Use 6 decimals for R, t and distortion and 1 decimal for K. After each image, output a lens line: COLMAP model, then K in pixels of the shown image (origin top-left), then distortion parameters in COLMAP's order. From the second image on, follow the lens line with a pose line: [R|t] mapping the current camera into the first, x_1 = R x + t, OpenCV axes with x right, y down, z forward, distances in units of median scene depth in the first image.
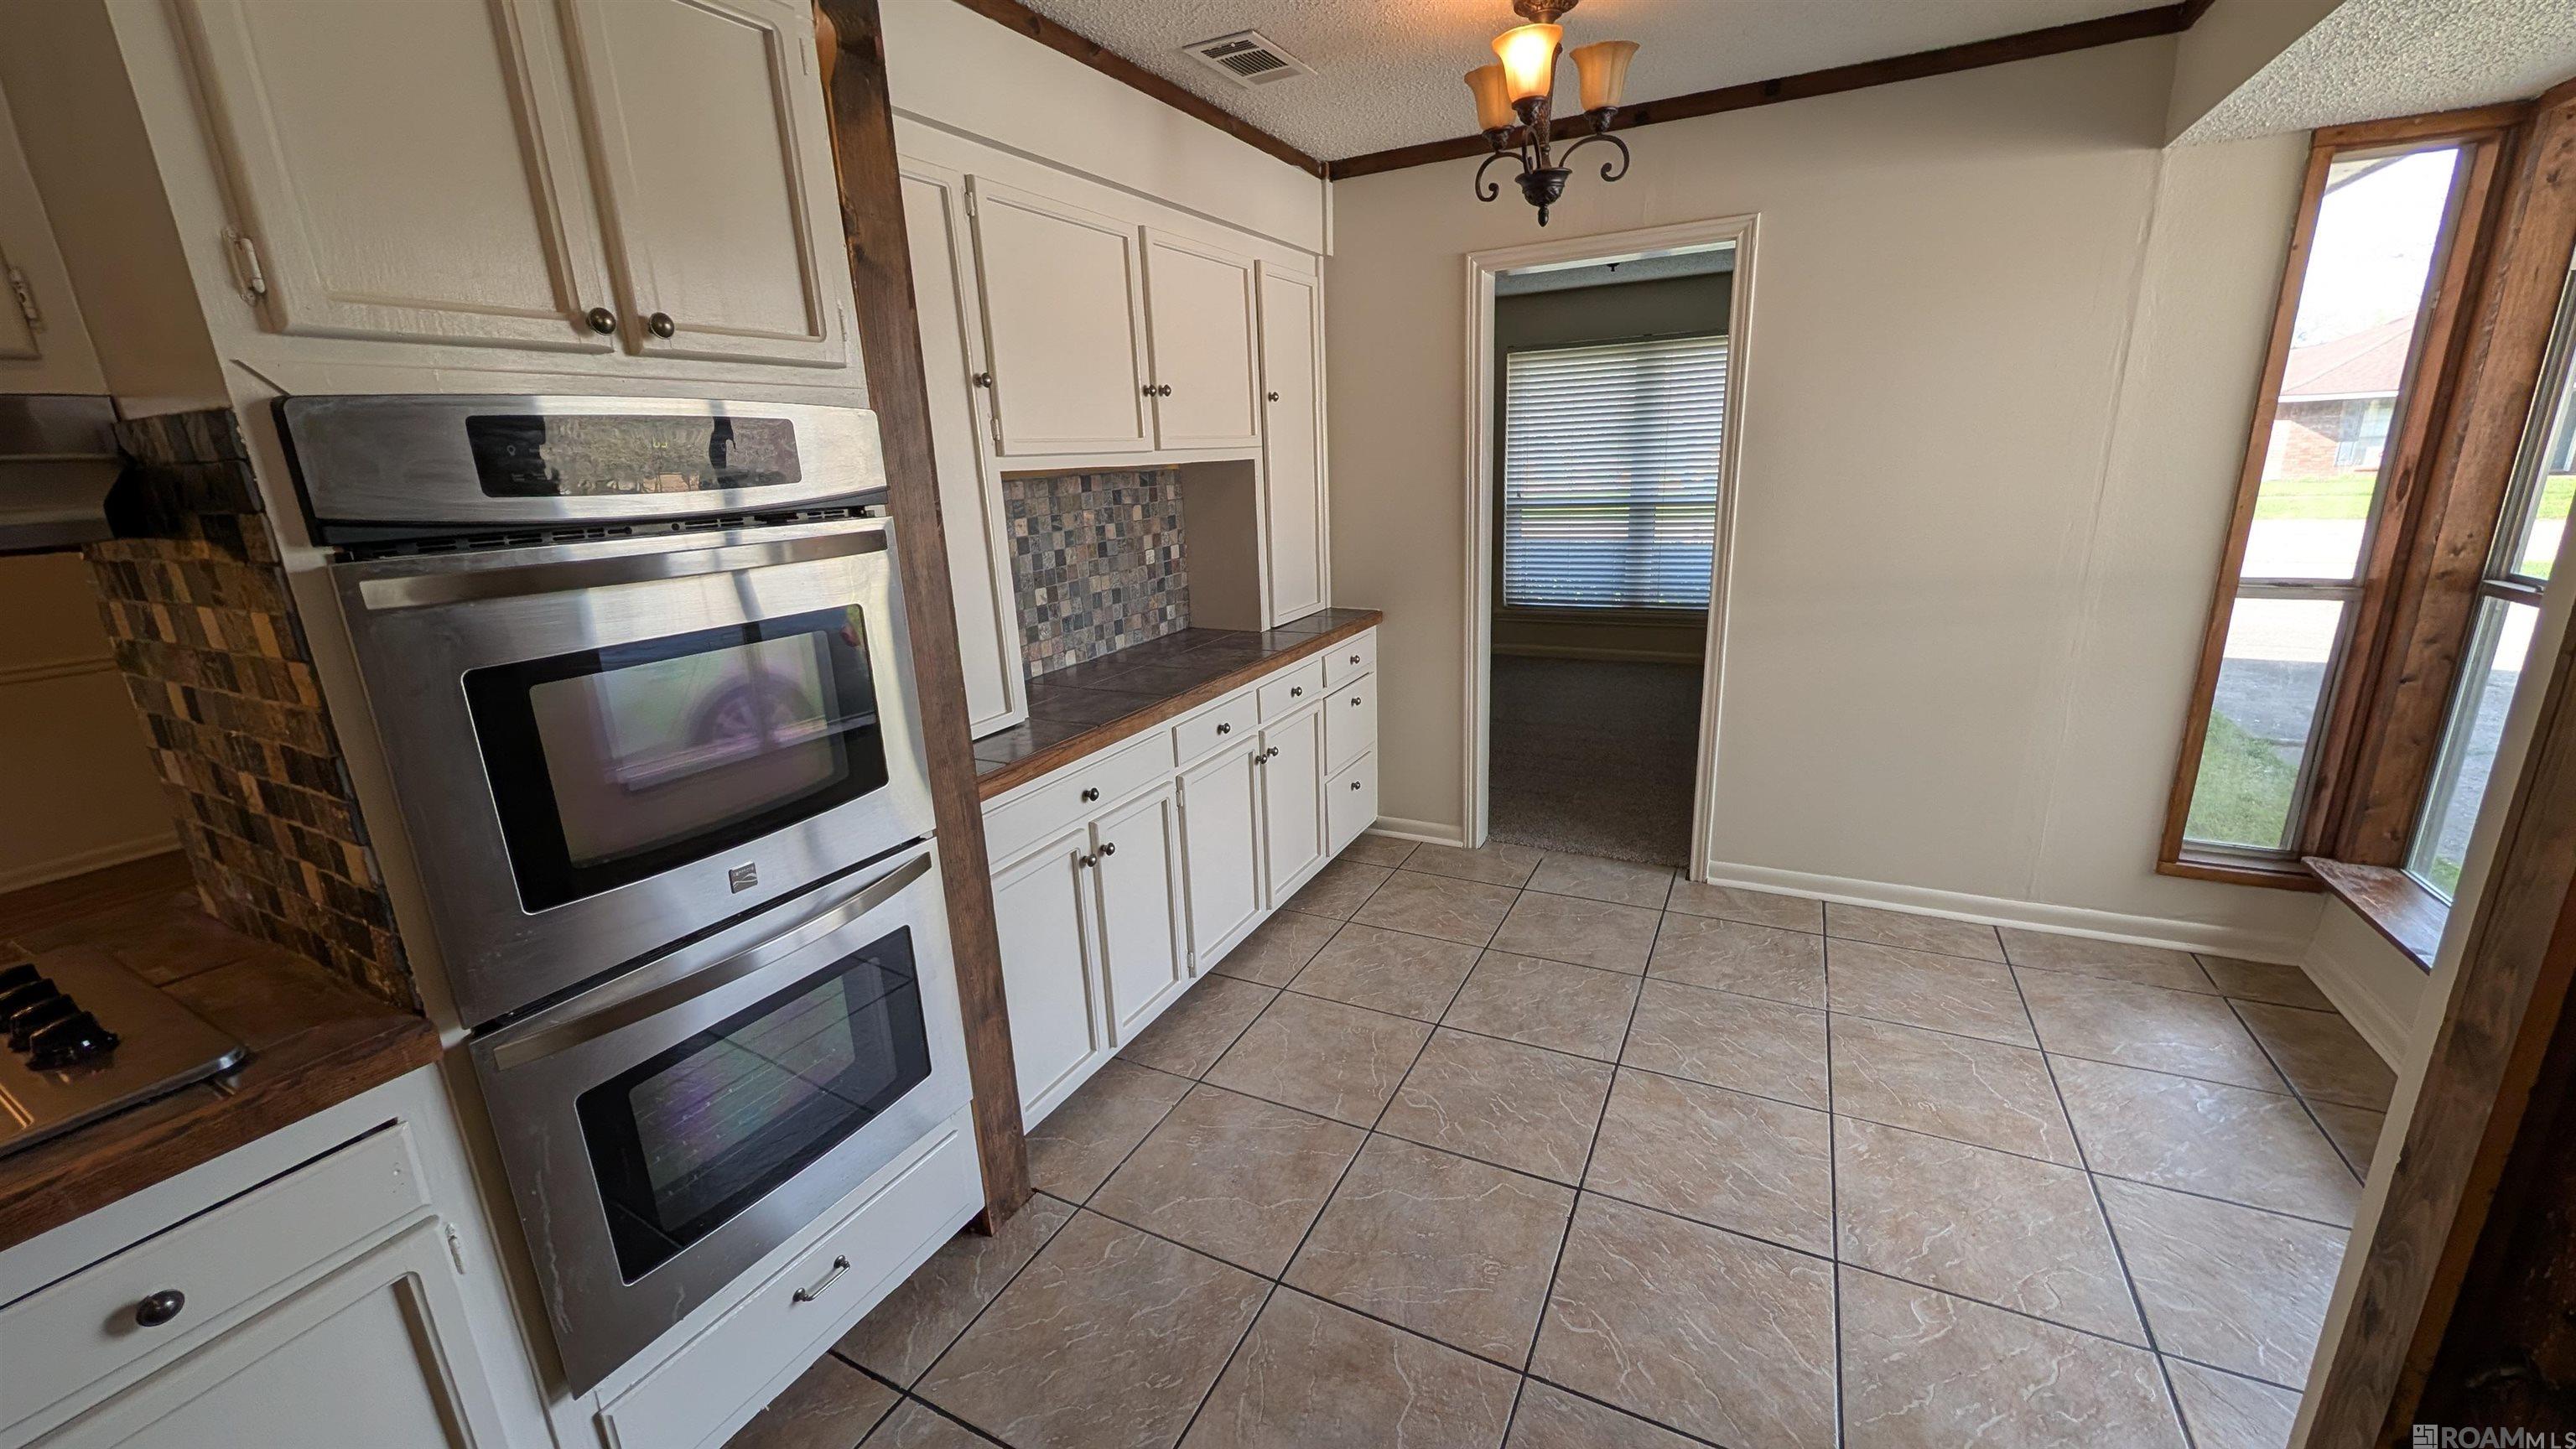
lens RADIAL K [[988.5, 0, 1291.6], [0, 988.5, 721.7], [0, 0, 1]] dist [0.007154, -0.000176]
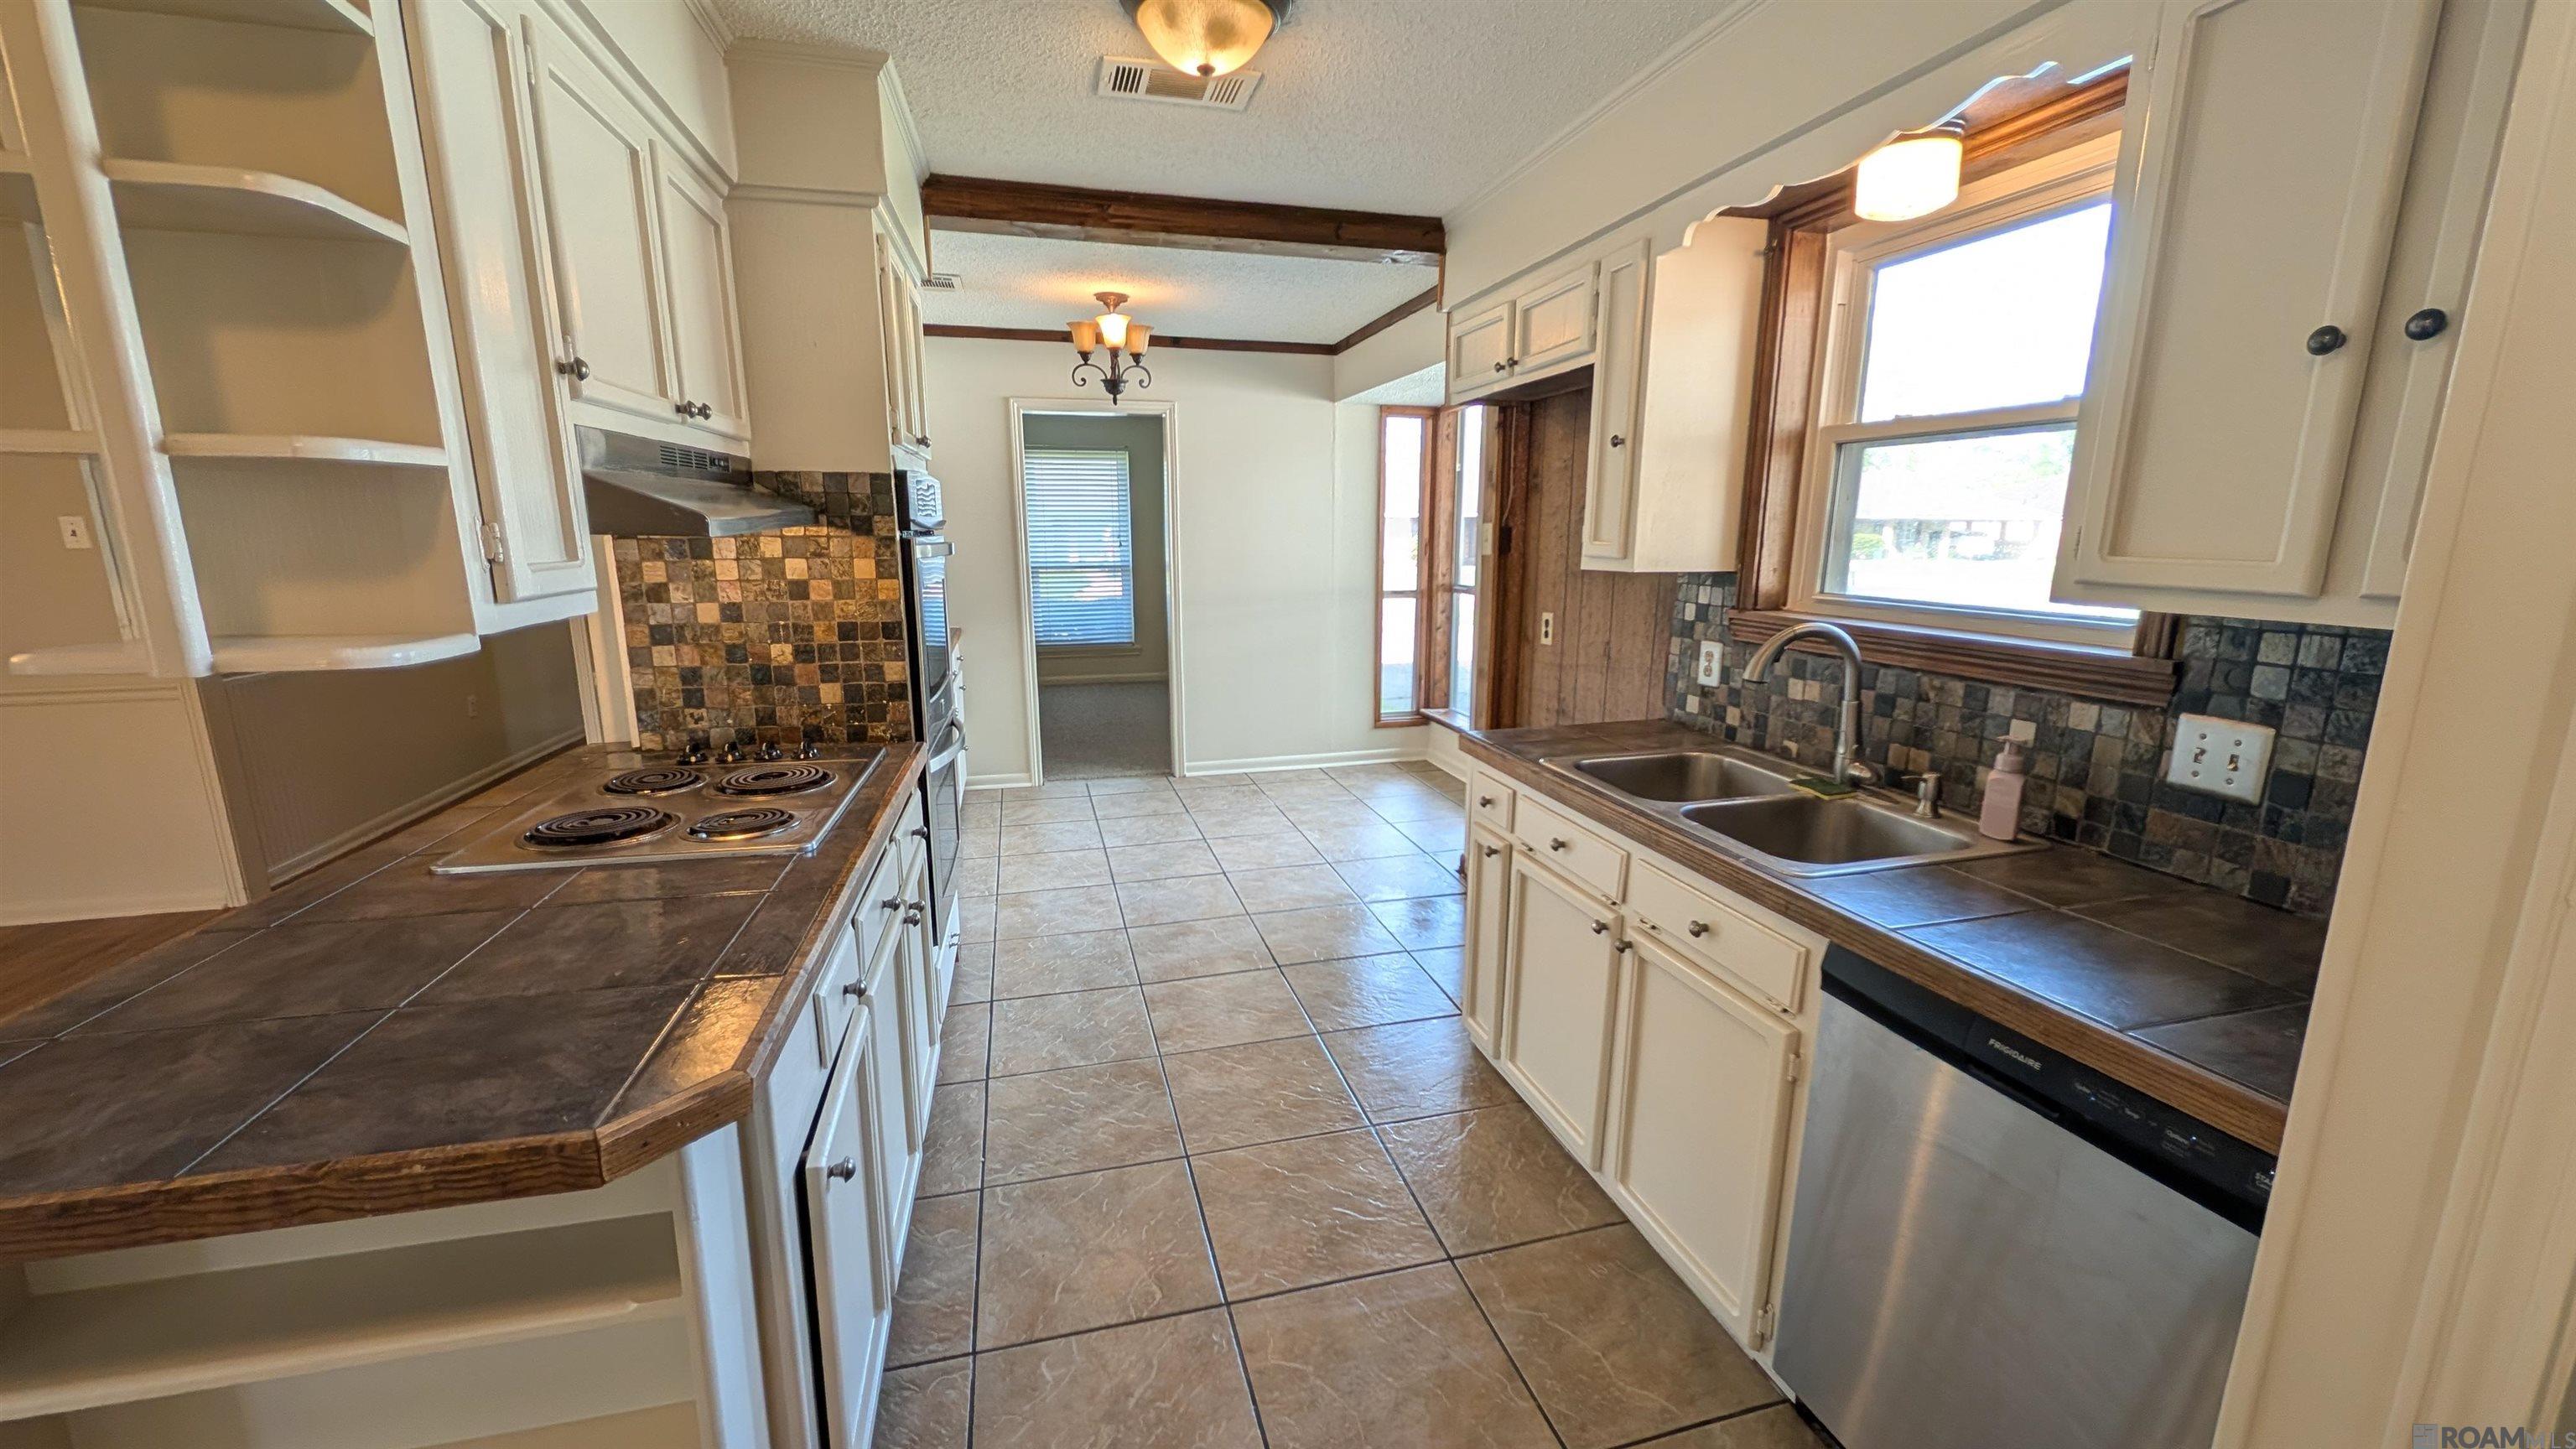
lens RADIAL K [[988.5, 0, 1286.5], [0, 988.5, 725.0], [0, 0, 1]] dist [0.007154, -0.000176]
pose [[0.747533, -0.092650, 0.657731, -0.733670], [0.146266, 0.988878, -0.026940, 0.190047], [-0.647920, 0.116342, 0.752771, -0.525527]]
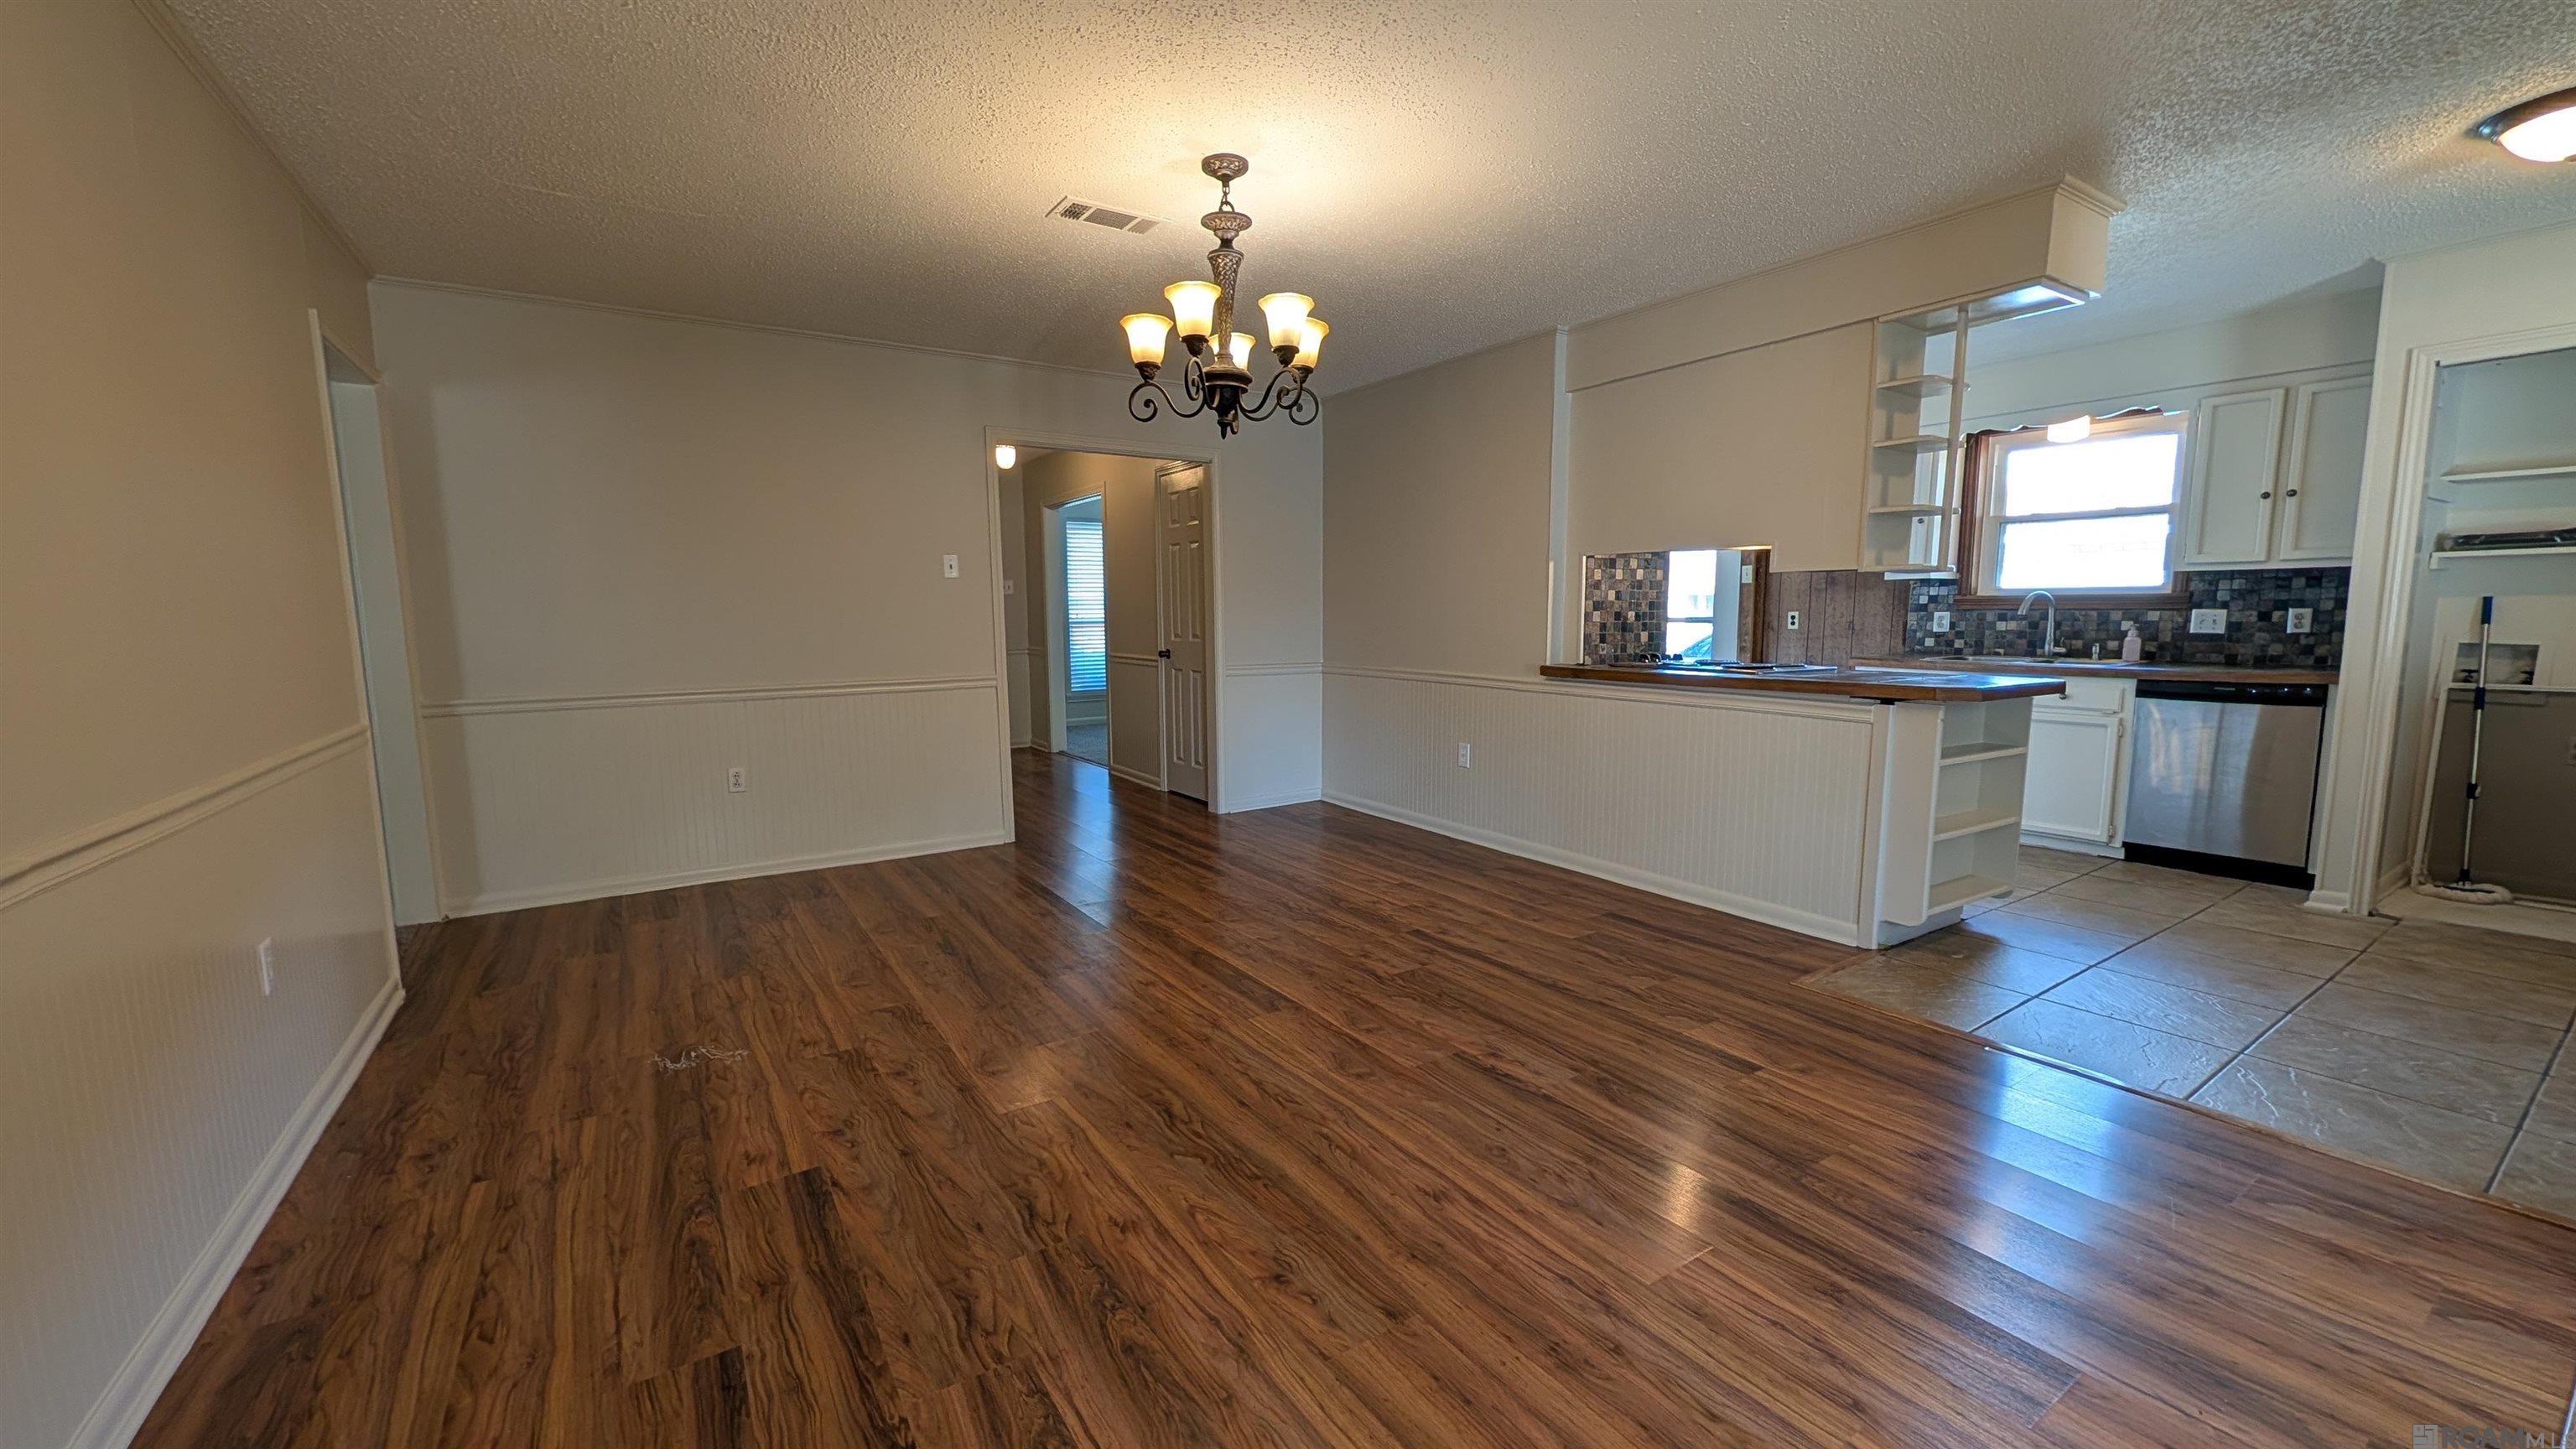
lens RADIAL K [[988.5, 0, 1295.9], [0, 988.5, 727.5], [0, 0, 1]] dist [0.007154, -0.000176]
pose [[0.492240, -0.070540, 0.867597, -2.369258], [0.218364, 0.974846, -0.044631, 0.178703], [-0.842625, 0.211421, 0.495261, 0.112728]]
